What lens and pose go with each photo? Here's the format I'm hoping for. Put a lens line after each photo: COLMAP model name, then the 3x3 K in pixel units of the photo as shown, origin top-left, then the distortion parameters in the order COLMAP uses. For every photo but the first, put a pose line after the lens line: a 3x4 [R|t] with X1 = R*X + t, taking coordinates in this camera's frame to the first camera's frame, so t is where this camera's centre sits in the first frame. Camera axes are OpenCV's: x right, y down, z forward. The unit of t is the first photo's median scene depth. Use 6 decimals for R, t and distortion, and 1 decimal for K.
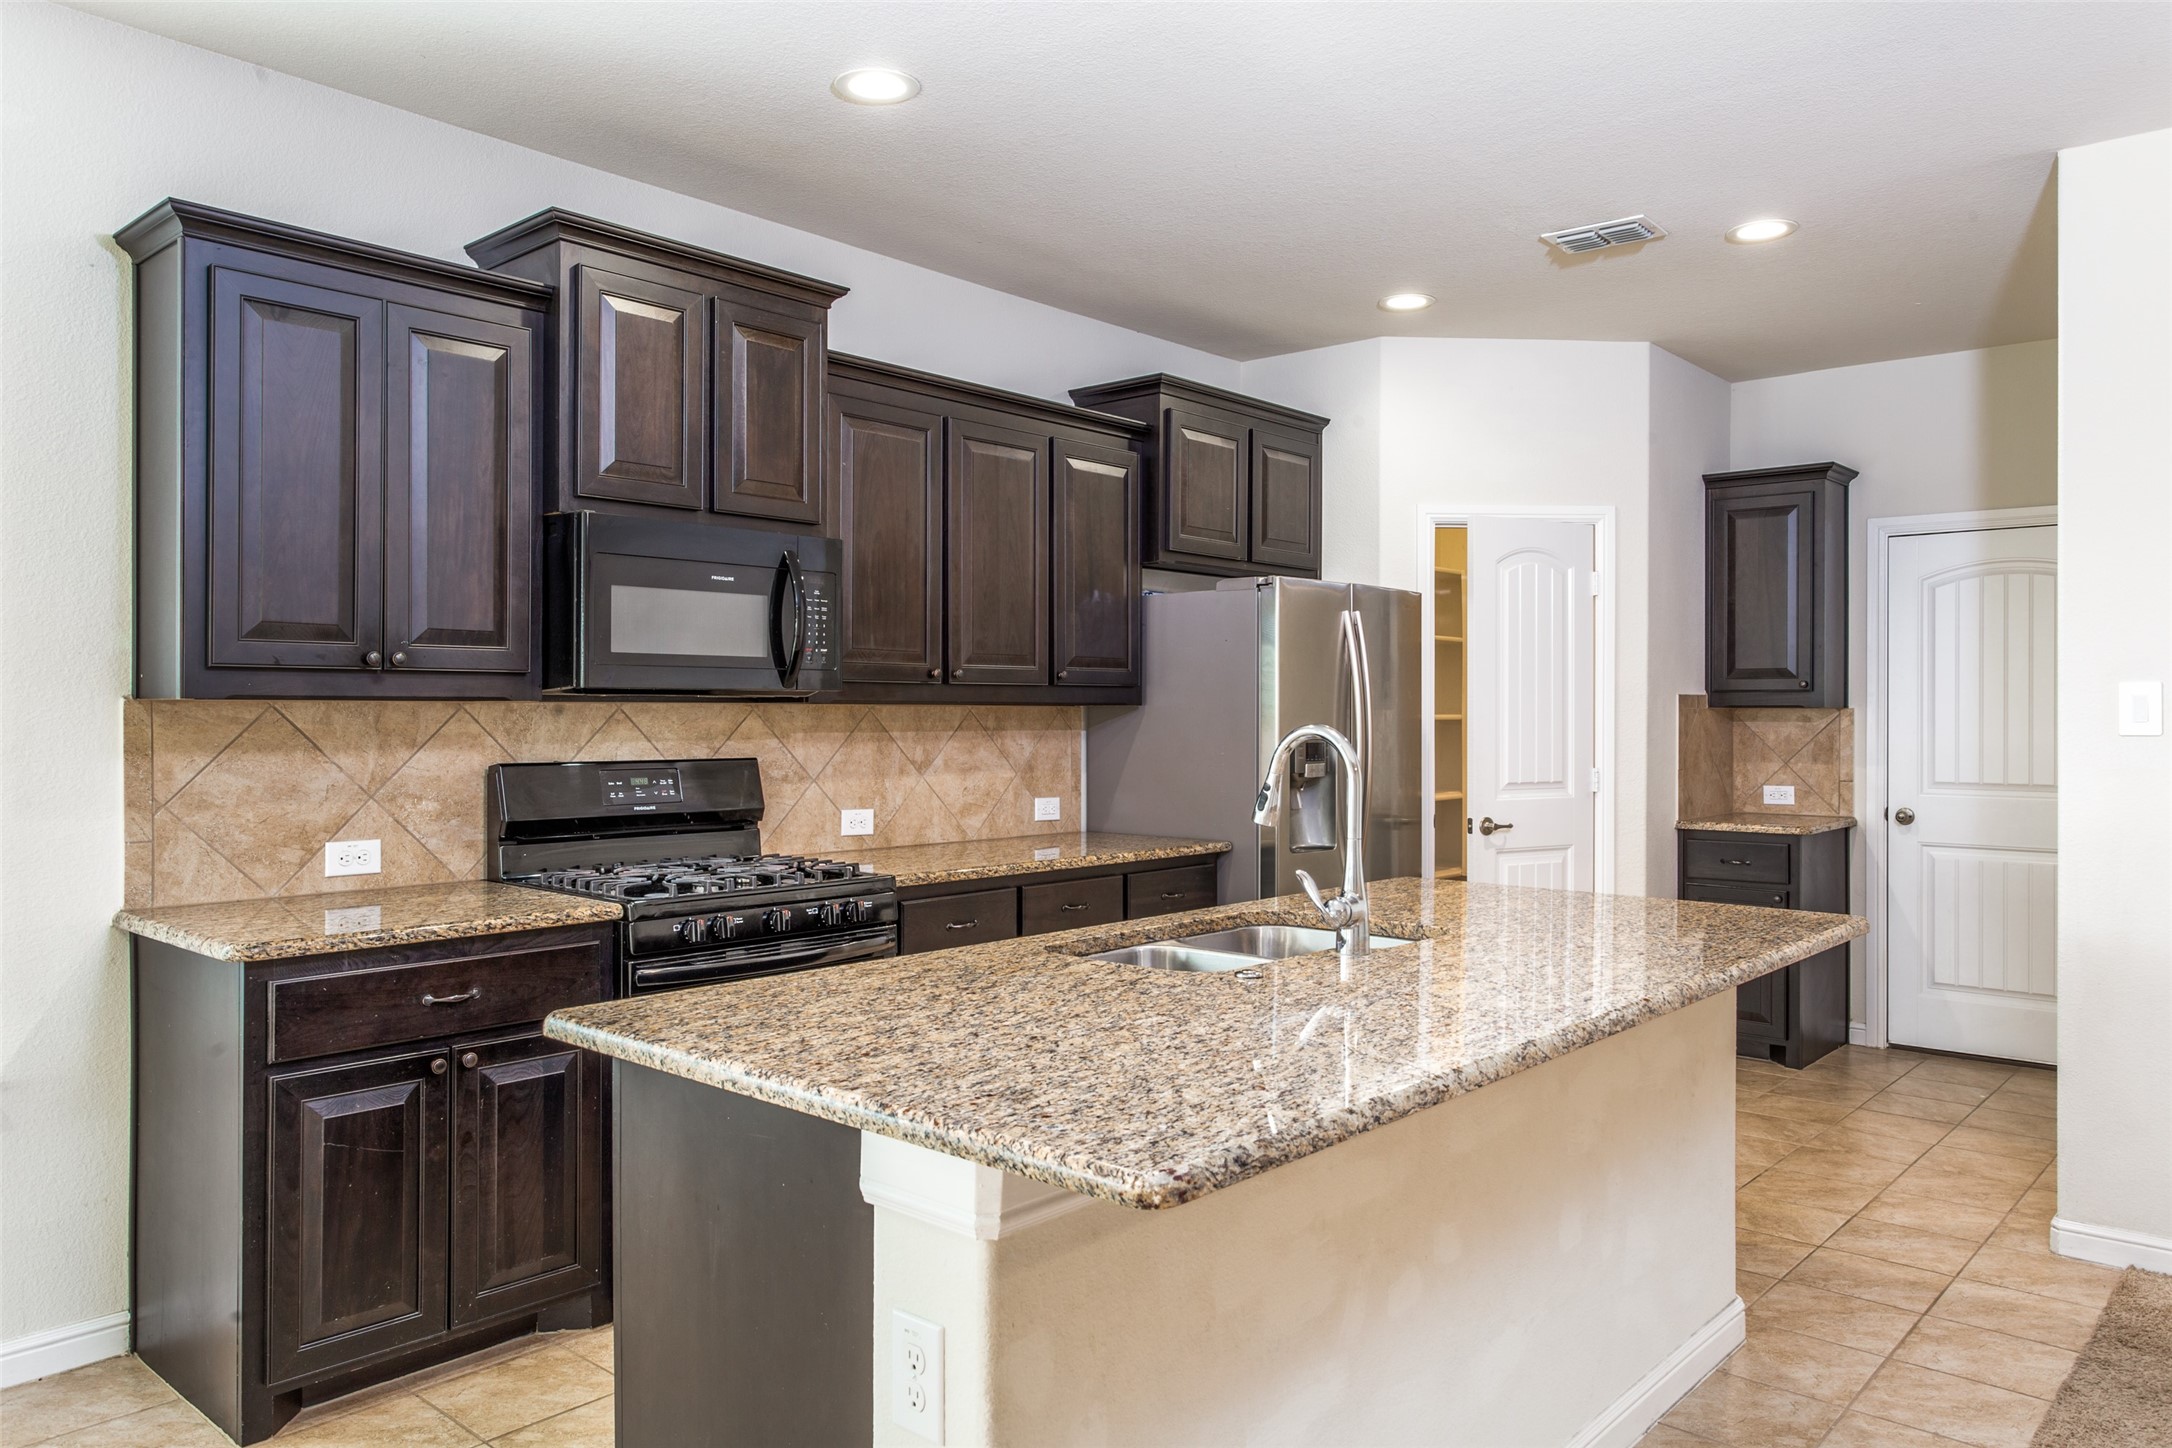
lens RADIAL K [[1526.9, 0, 1085.2], [0, 1526.9, 718.1], [0, 0, 1]] dist [0.009175, 0.002159]
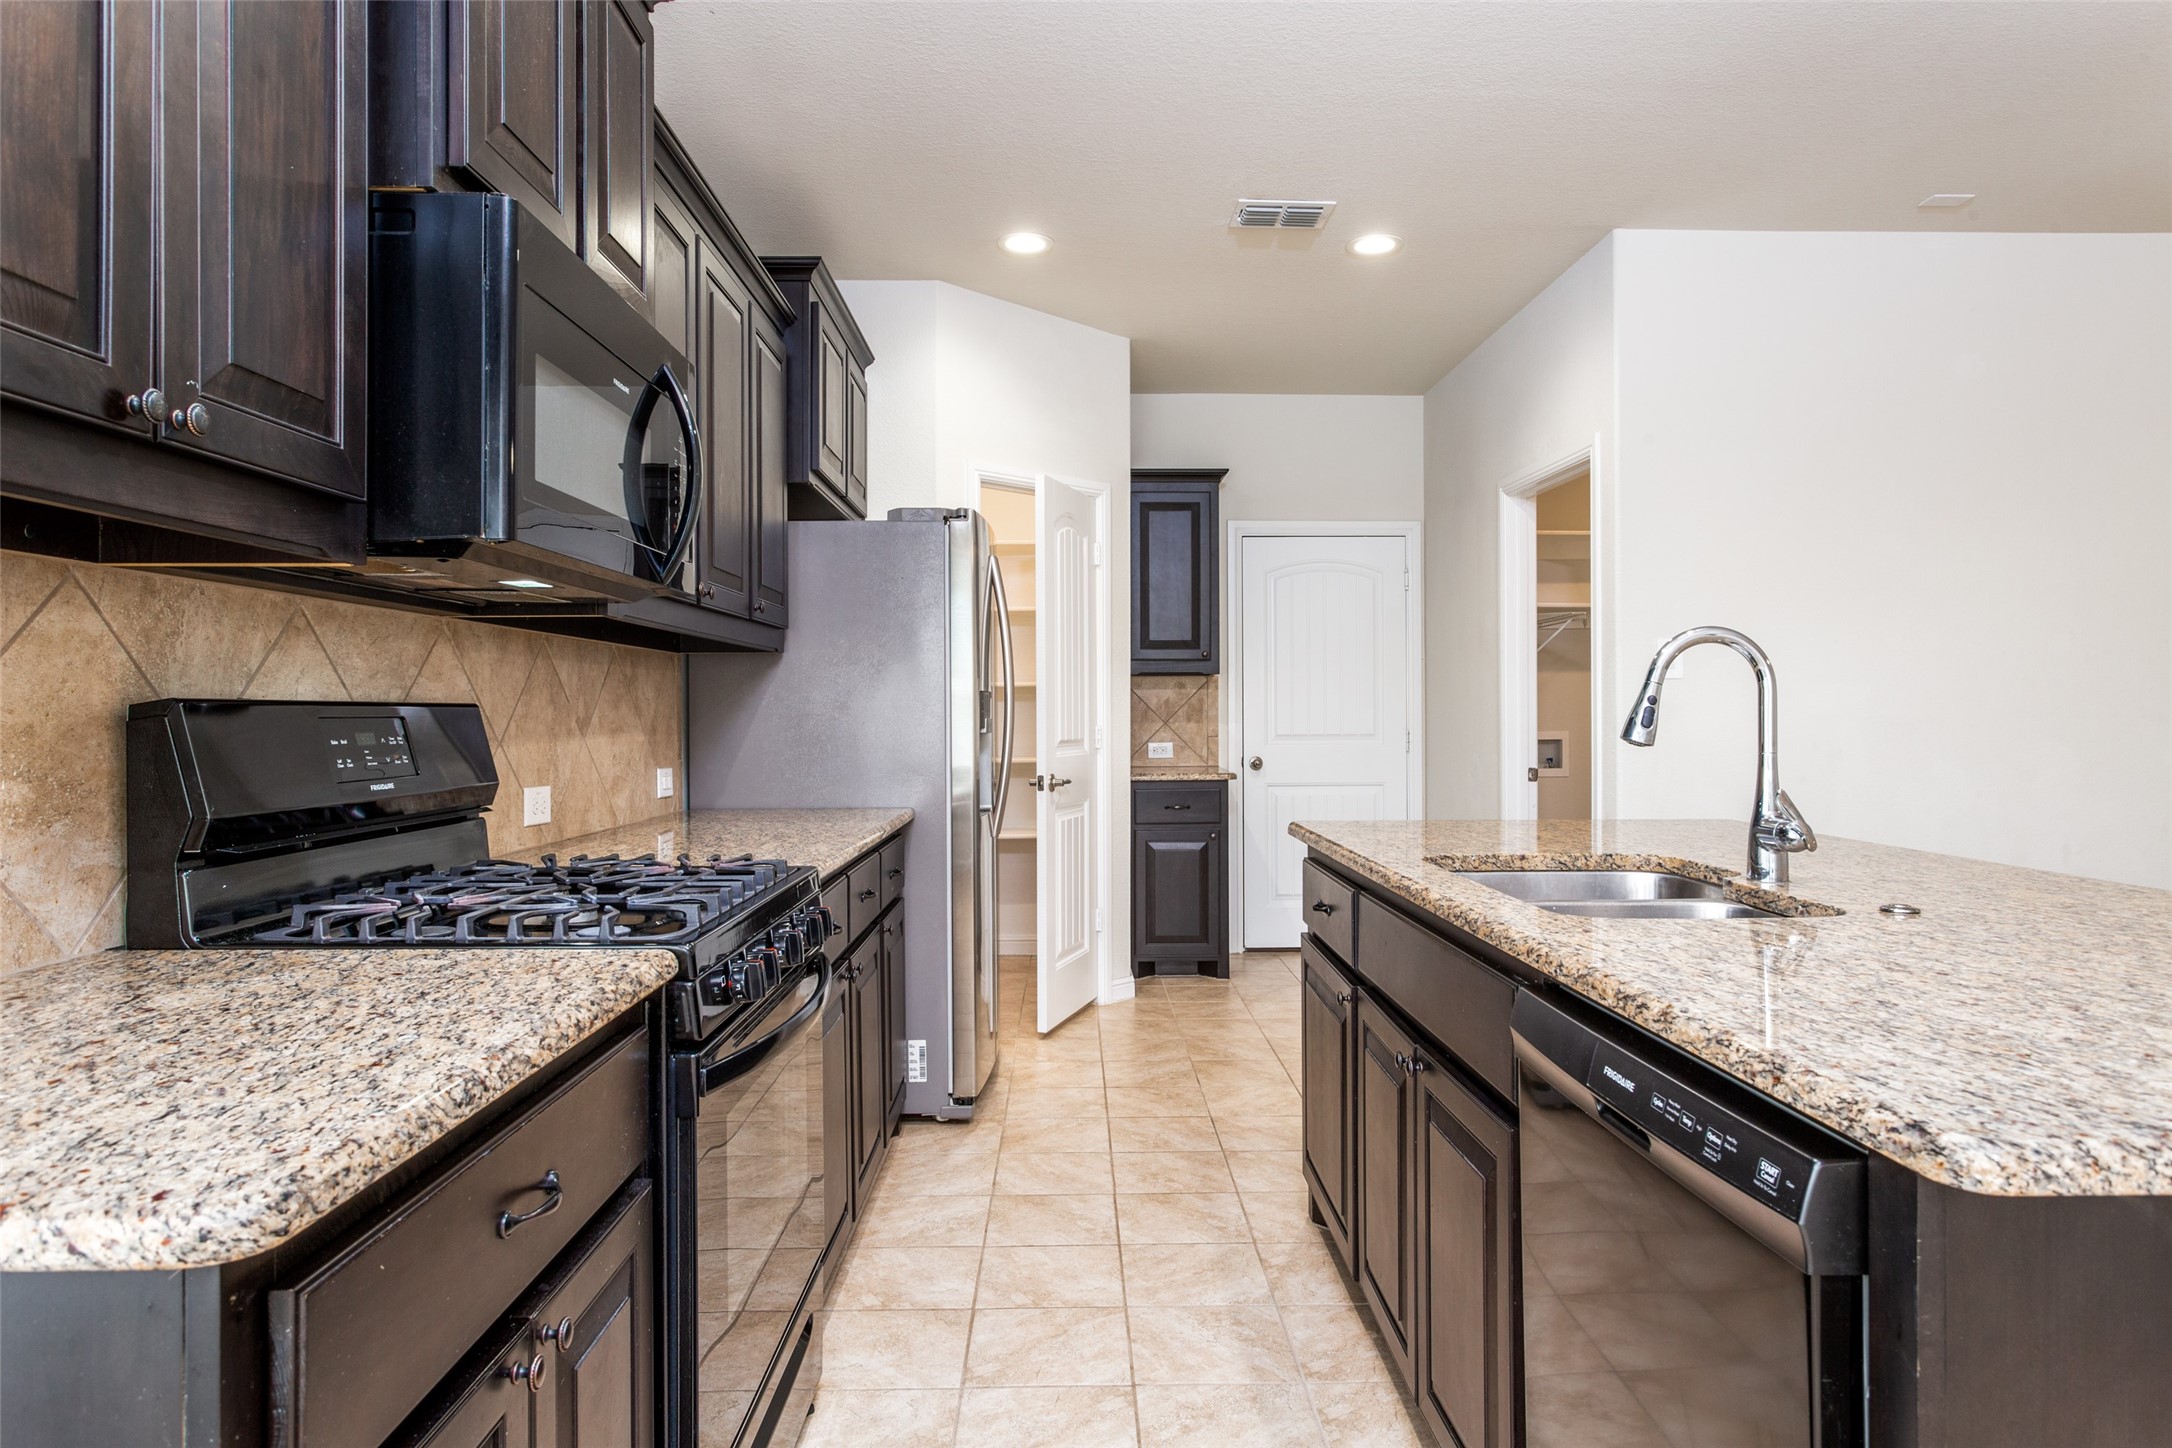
lens RADIAL K [[1295.6, 0, 1082.1], [0, 1295.6, 709.7], [0, 0, 1]] dist [-0.001719, -0.000833]
pose [[0.744312, -0.006741, 0.667798, -0.351022], [0.012715, 0.999911, -0.004079, 0.030671], [-0.667711, 0.011527, 0.744332, 0.408021]]
